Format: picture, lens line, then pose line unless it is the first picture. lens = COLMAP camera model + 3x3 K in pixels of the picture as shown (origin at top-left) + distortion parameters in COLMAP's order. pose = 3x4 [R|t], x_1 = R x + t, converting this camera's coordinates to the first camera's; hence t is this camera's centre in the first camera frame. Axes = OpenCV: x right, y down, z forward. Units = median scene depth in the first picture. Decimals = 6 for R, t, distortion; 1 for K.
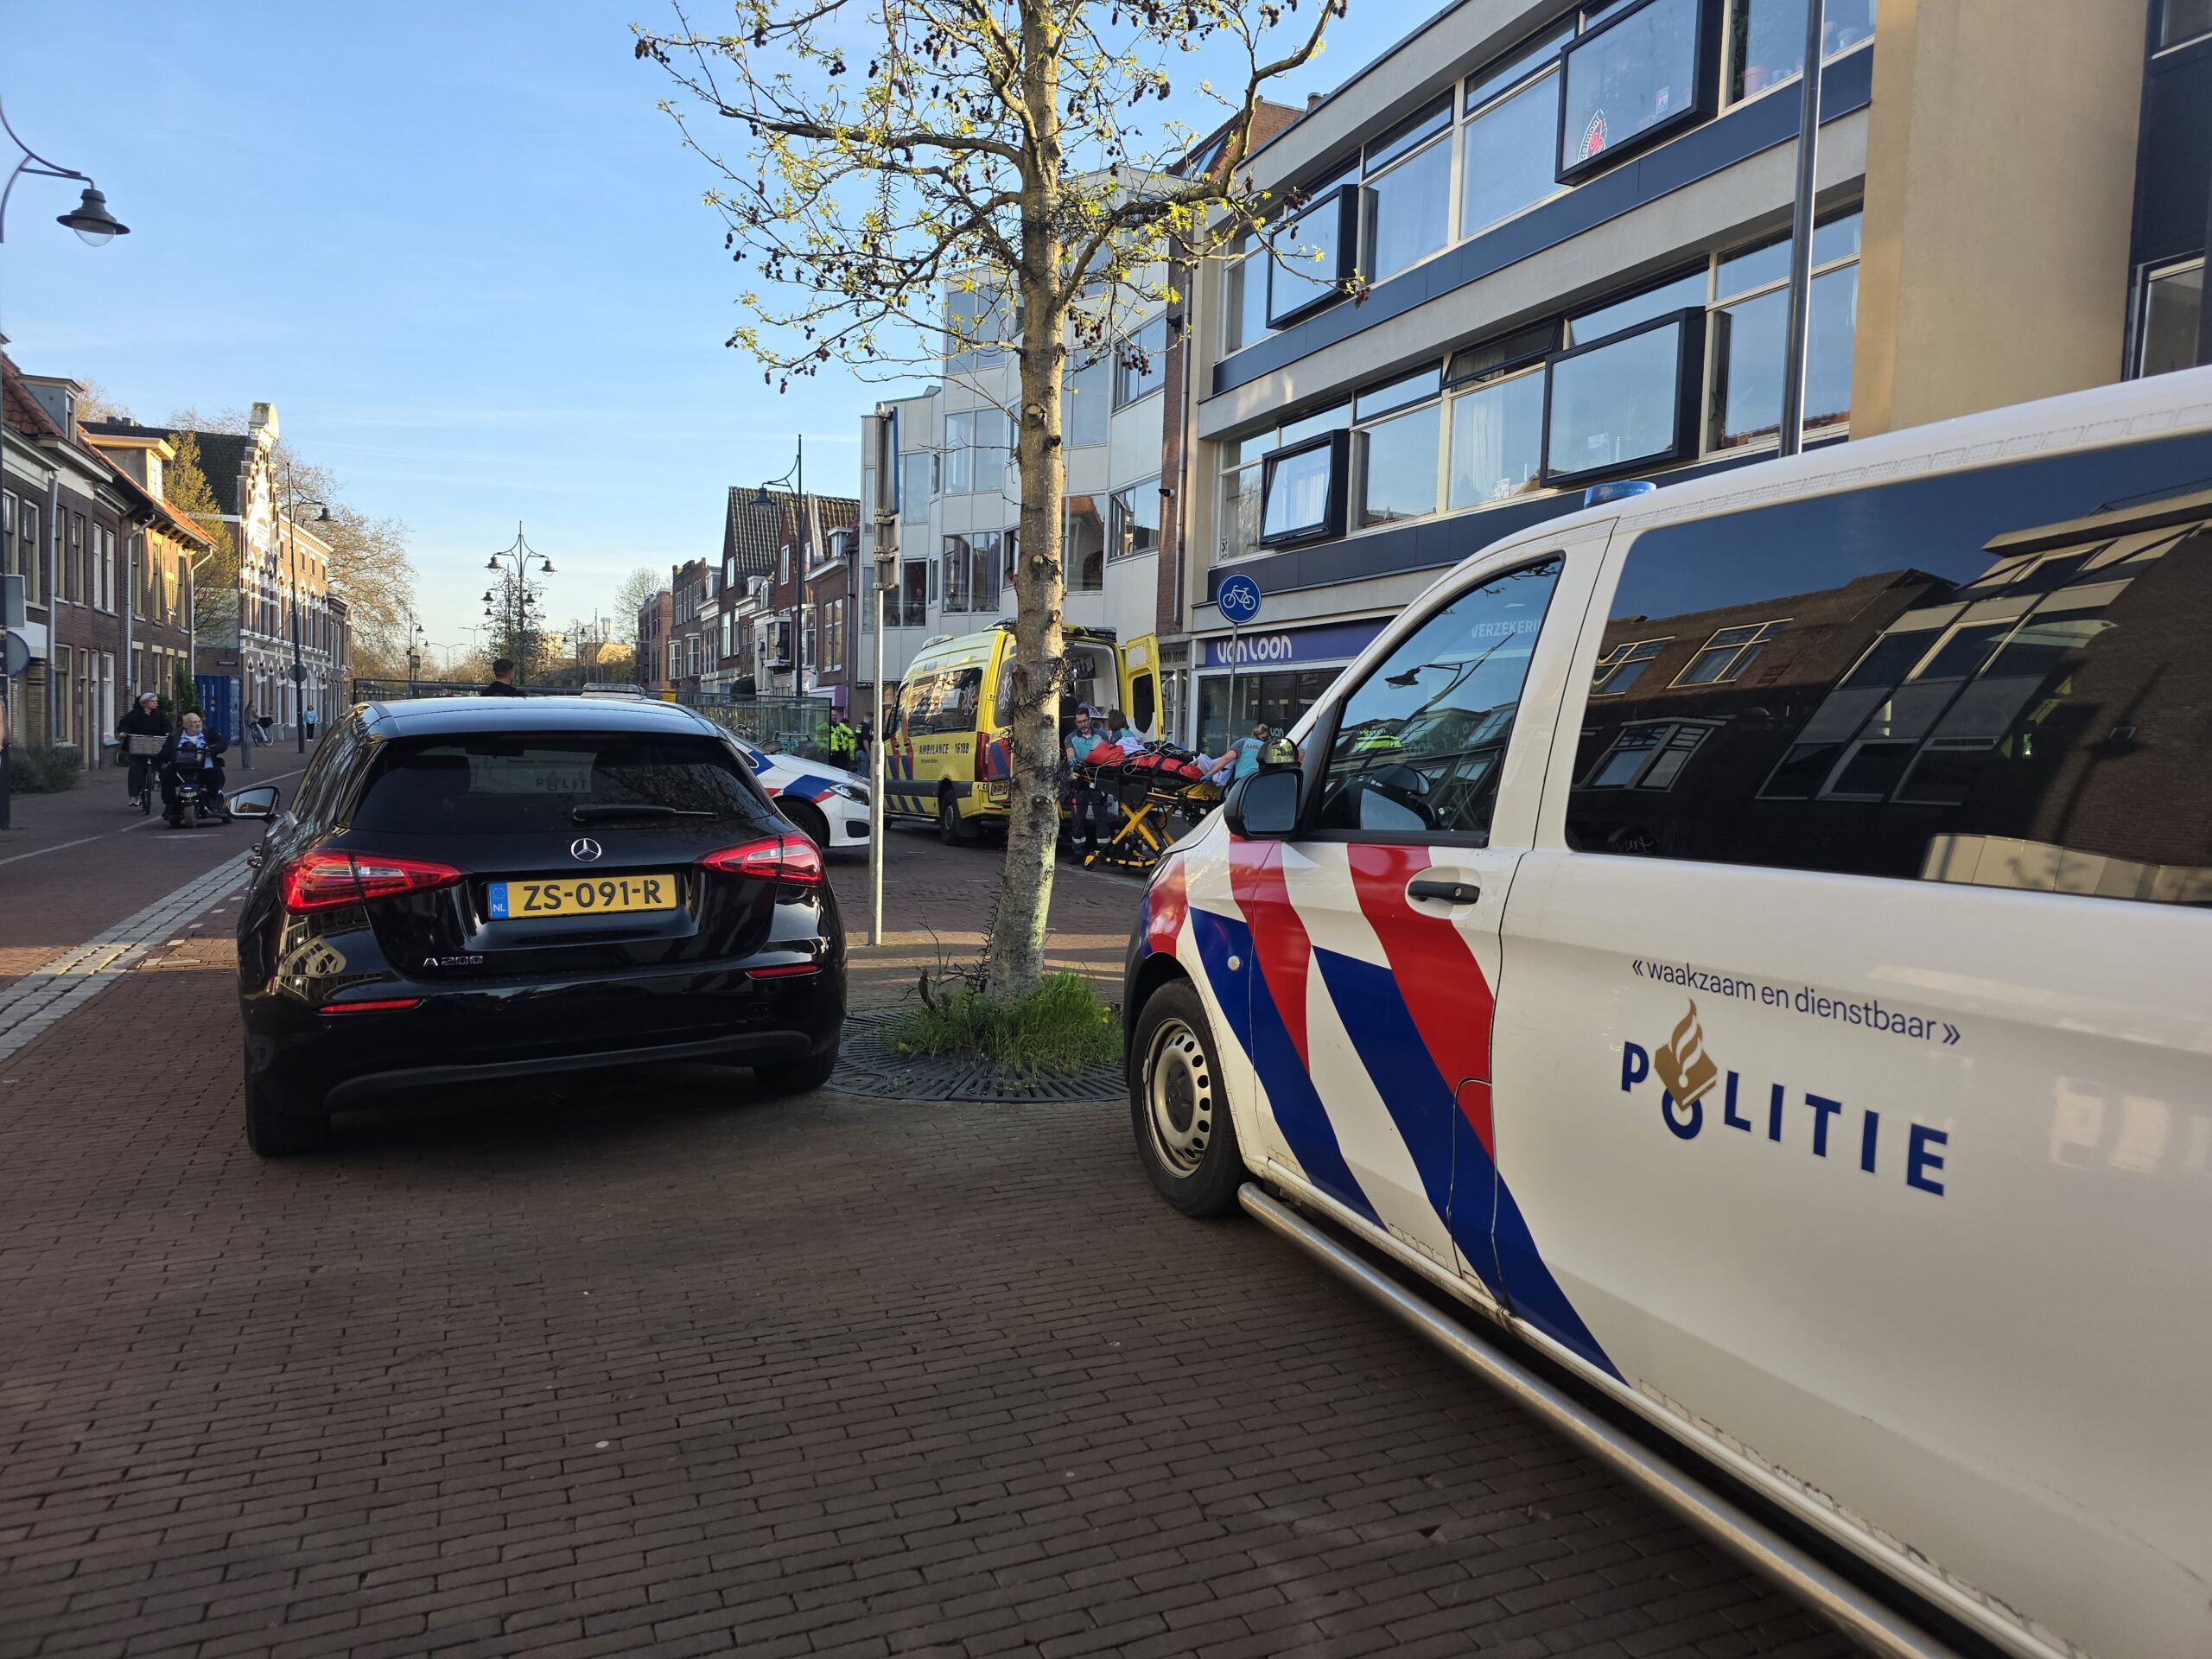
lens RADIAL K [[1407.8, 0, 1106.0], [0, 1407.8, 829.5], [0, 0, 1]] dist [0.000850, 0.000572]
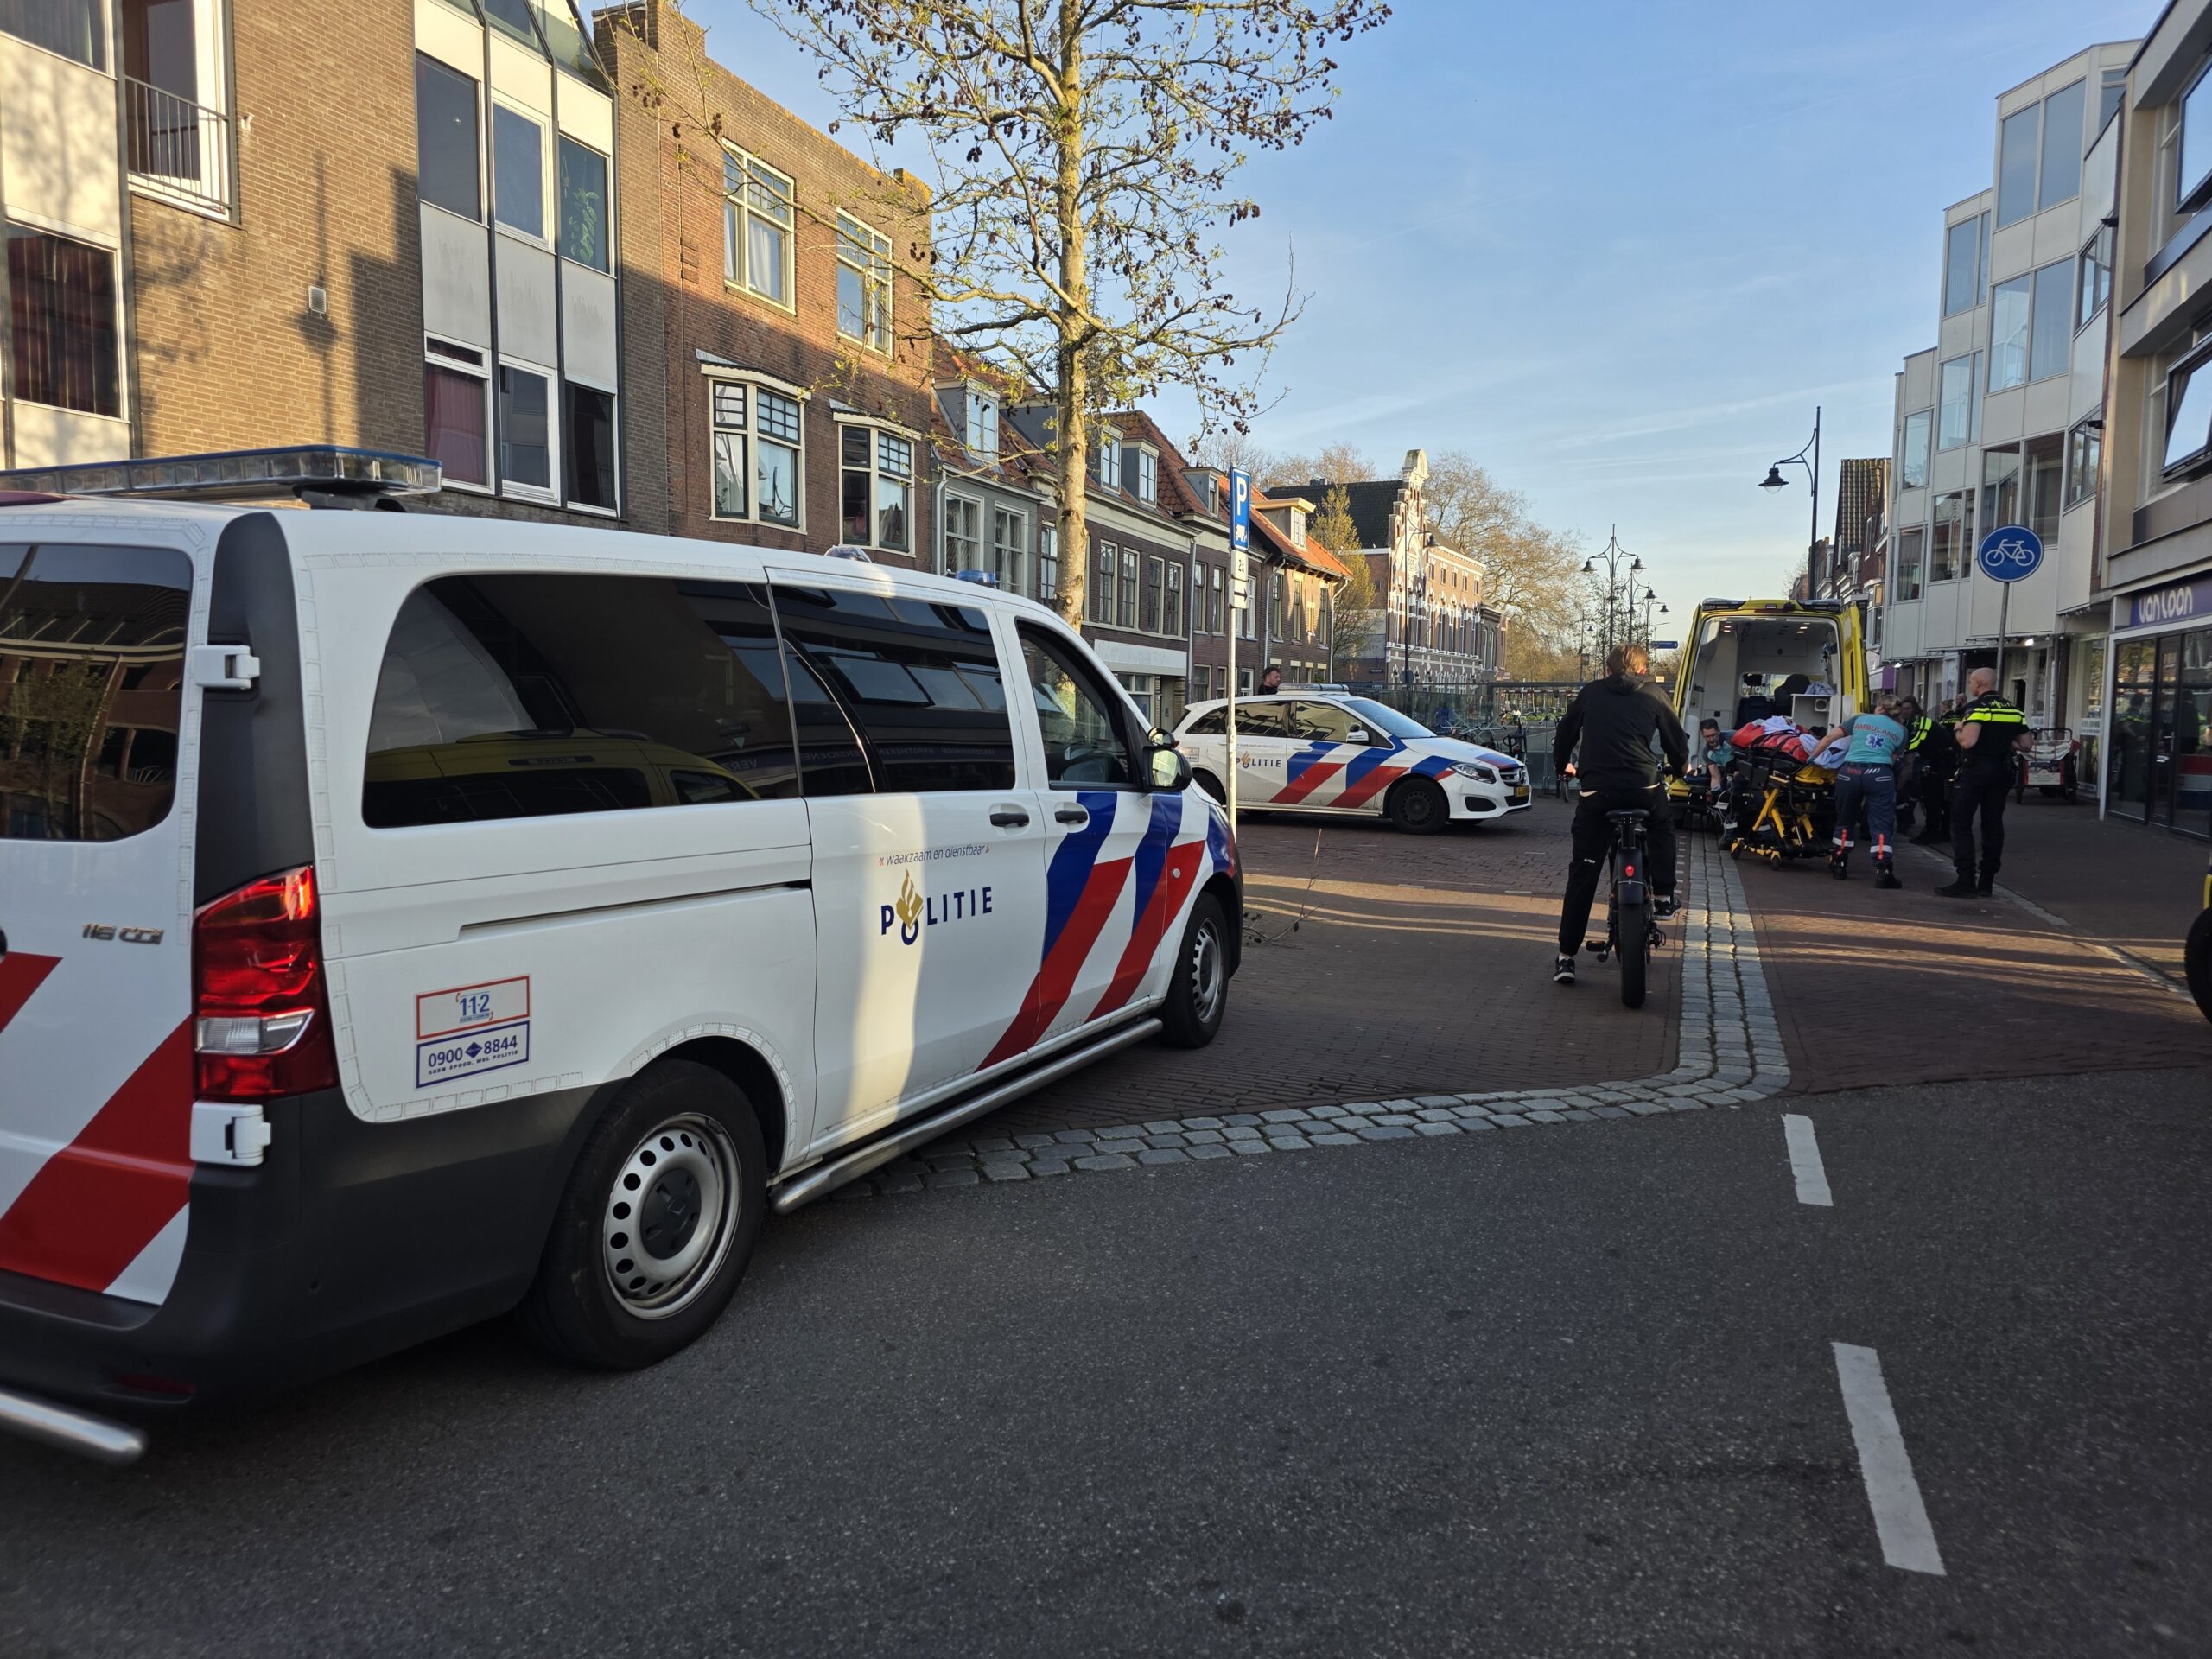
lens RADIAL K [[1407.8, 0, 1106.0], [0, 1407.8, 829.5], [0, 0, 1]] dist [0.000850, 0.000572]
pose [[0.683891, 0.038769, -0.728553, 0.141498], [-0.035198, 0.999178, 0.020130, 0.002496], [0.728734, 0.011876, 0.684694, 0.004483]]
